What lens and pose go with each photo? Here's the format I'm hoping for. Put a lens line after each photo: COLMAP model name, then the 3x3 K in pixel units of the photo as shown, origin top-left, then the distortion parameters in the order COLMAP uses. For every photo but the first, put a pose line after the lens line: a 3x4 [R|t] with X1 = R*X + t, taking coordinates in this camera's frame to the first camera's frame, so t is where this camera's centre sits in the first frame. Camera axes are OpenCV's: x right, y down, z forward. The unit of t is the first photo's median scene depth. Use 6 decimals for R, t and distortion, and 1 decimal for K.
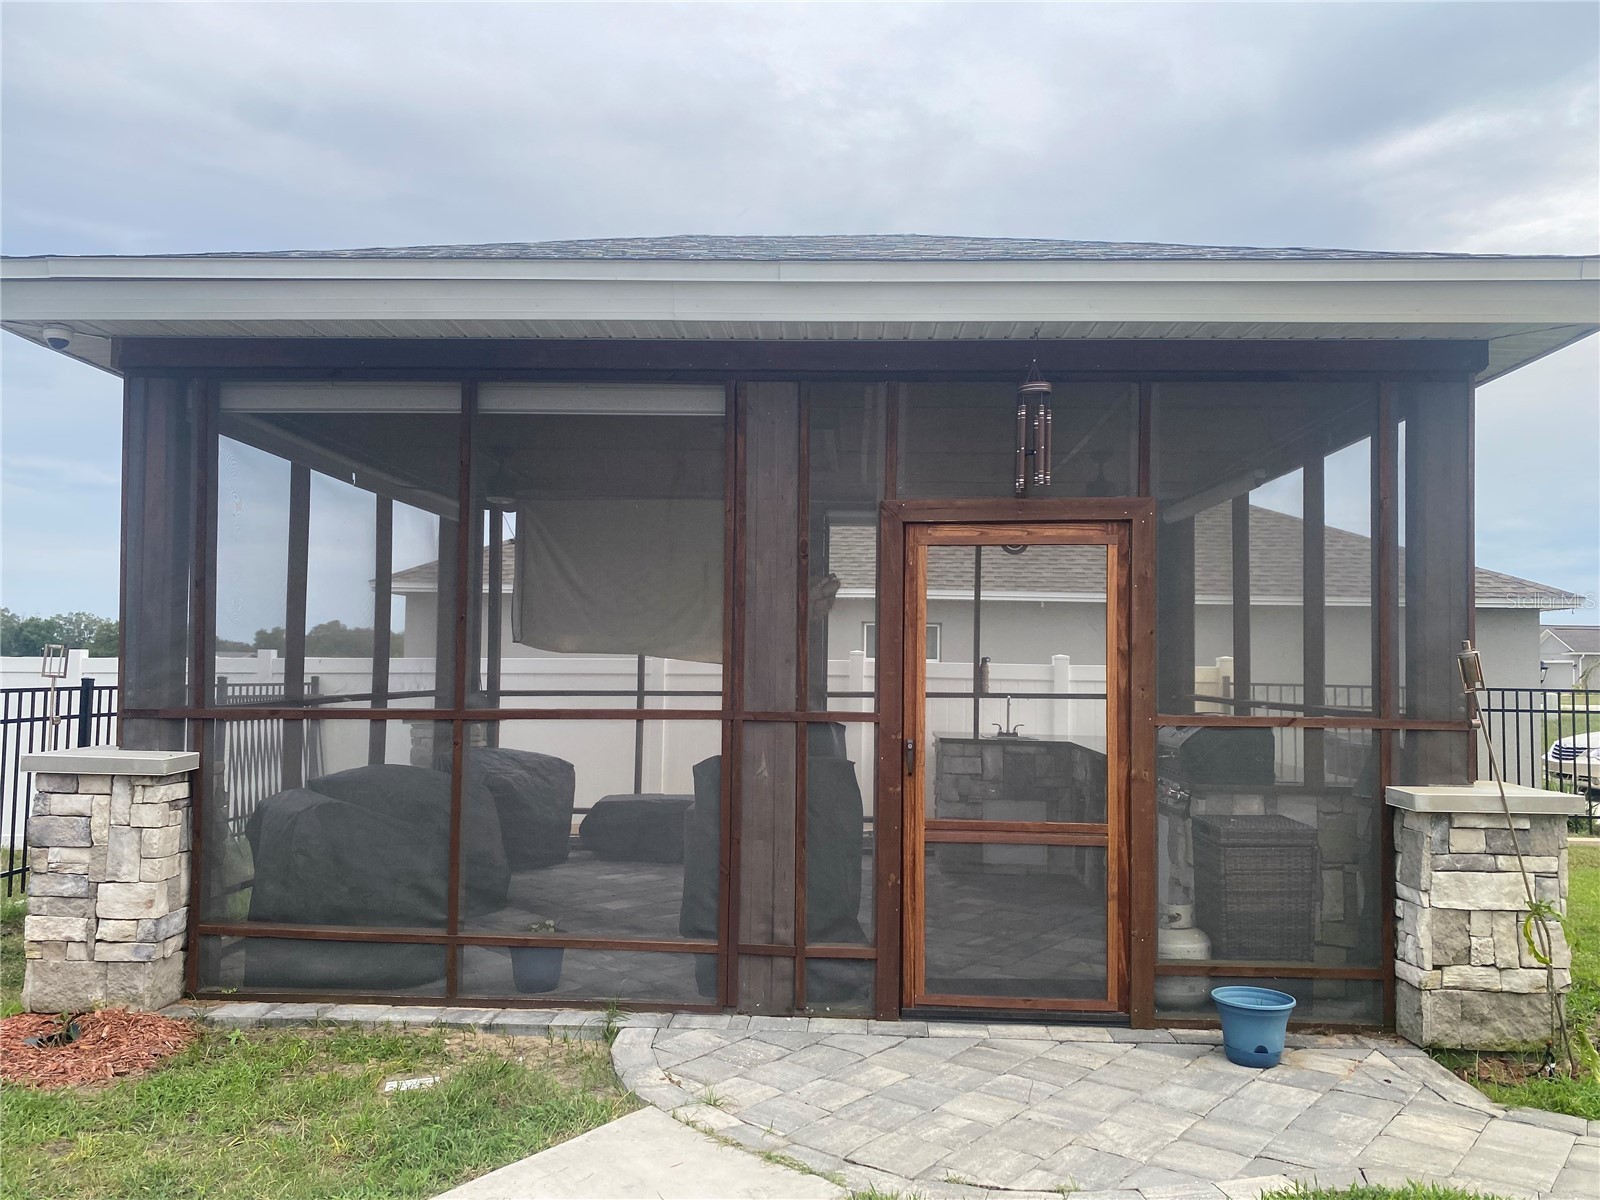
lens RADIAL K [[1239.4, 0, 800.0], [0, 1239.4, 600.0], [0, 0, 1]] dist [0.003530, 0.000848]
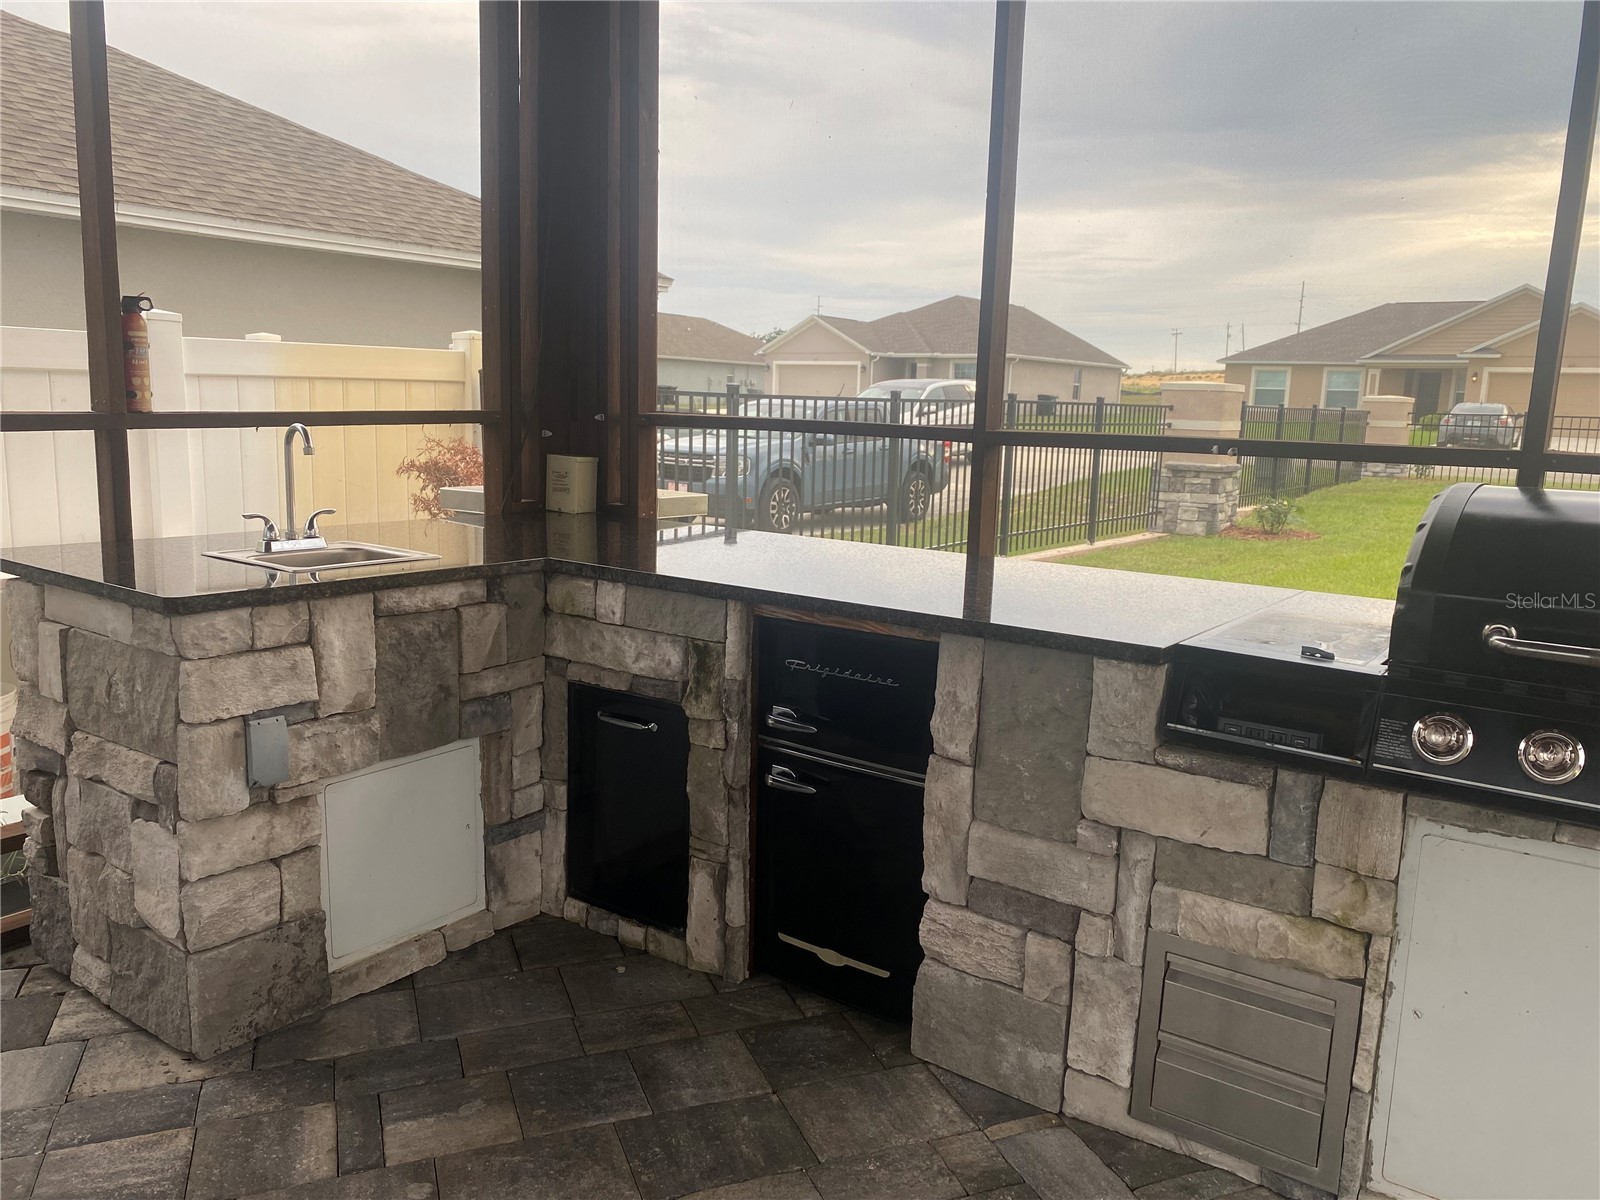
lens RADIAL K [[1239.4, 0, 800.0], [0, 1239.4, 600.0], [0, 0, 1]] dist [0.003530, 0.000848]
pose [[0.555645, -0.136843, 0.820081, -0.025996], [-0.064634, 0.976268, 0.206697, 0.049958], [-0.828904, -0.167855, 0.533614, 0.753881]]
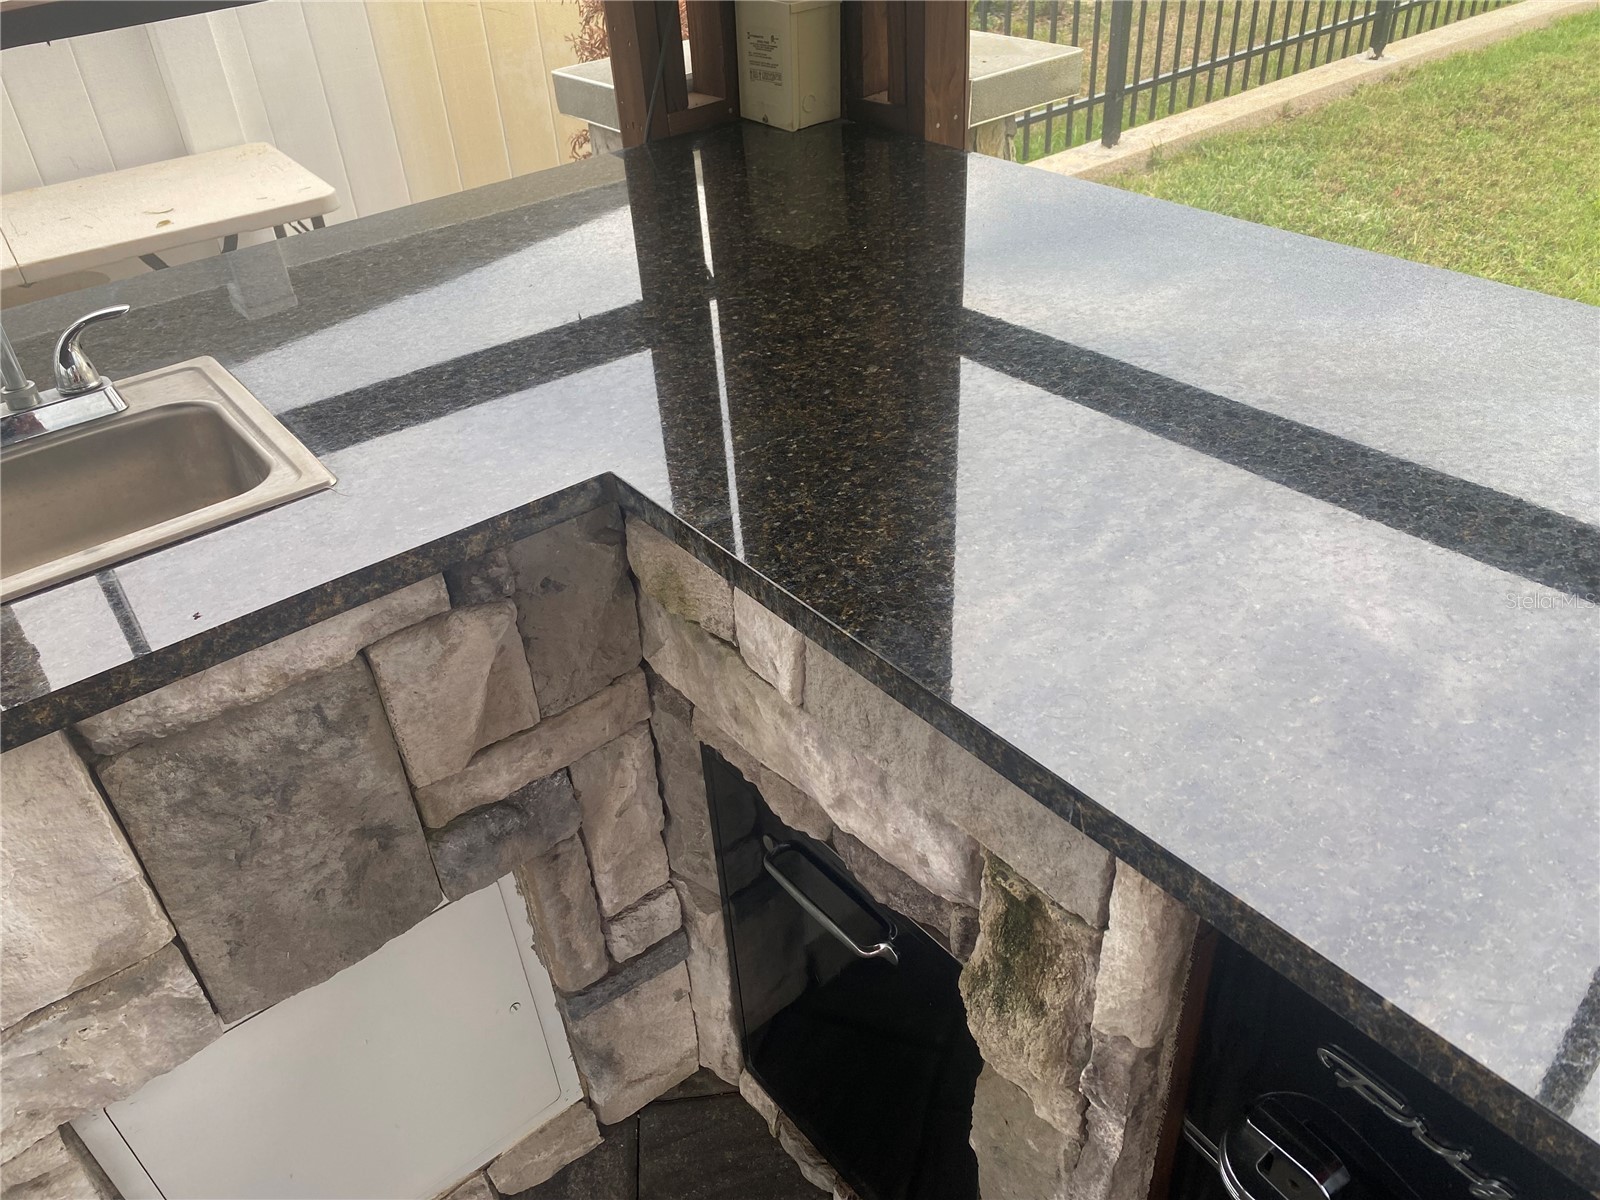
lens RADIAL K [[1214.7, 0, 763.6], [0, 1214.7, 605.0], [0, 0, 1]] dist [0.008944, 0.002803]
pose [[0.766555, -0.430952, 0.476103, 0.165010], [0.056599, 0.783840, 0.618378, 0.049776], [-0.639680, -0.447074, 0.625248, 0.903433]]
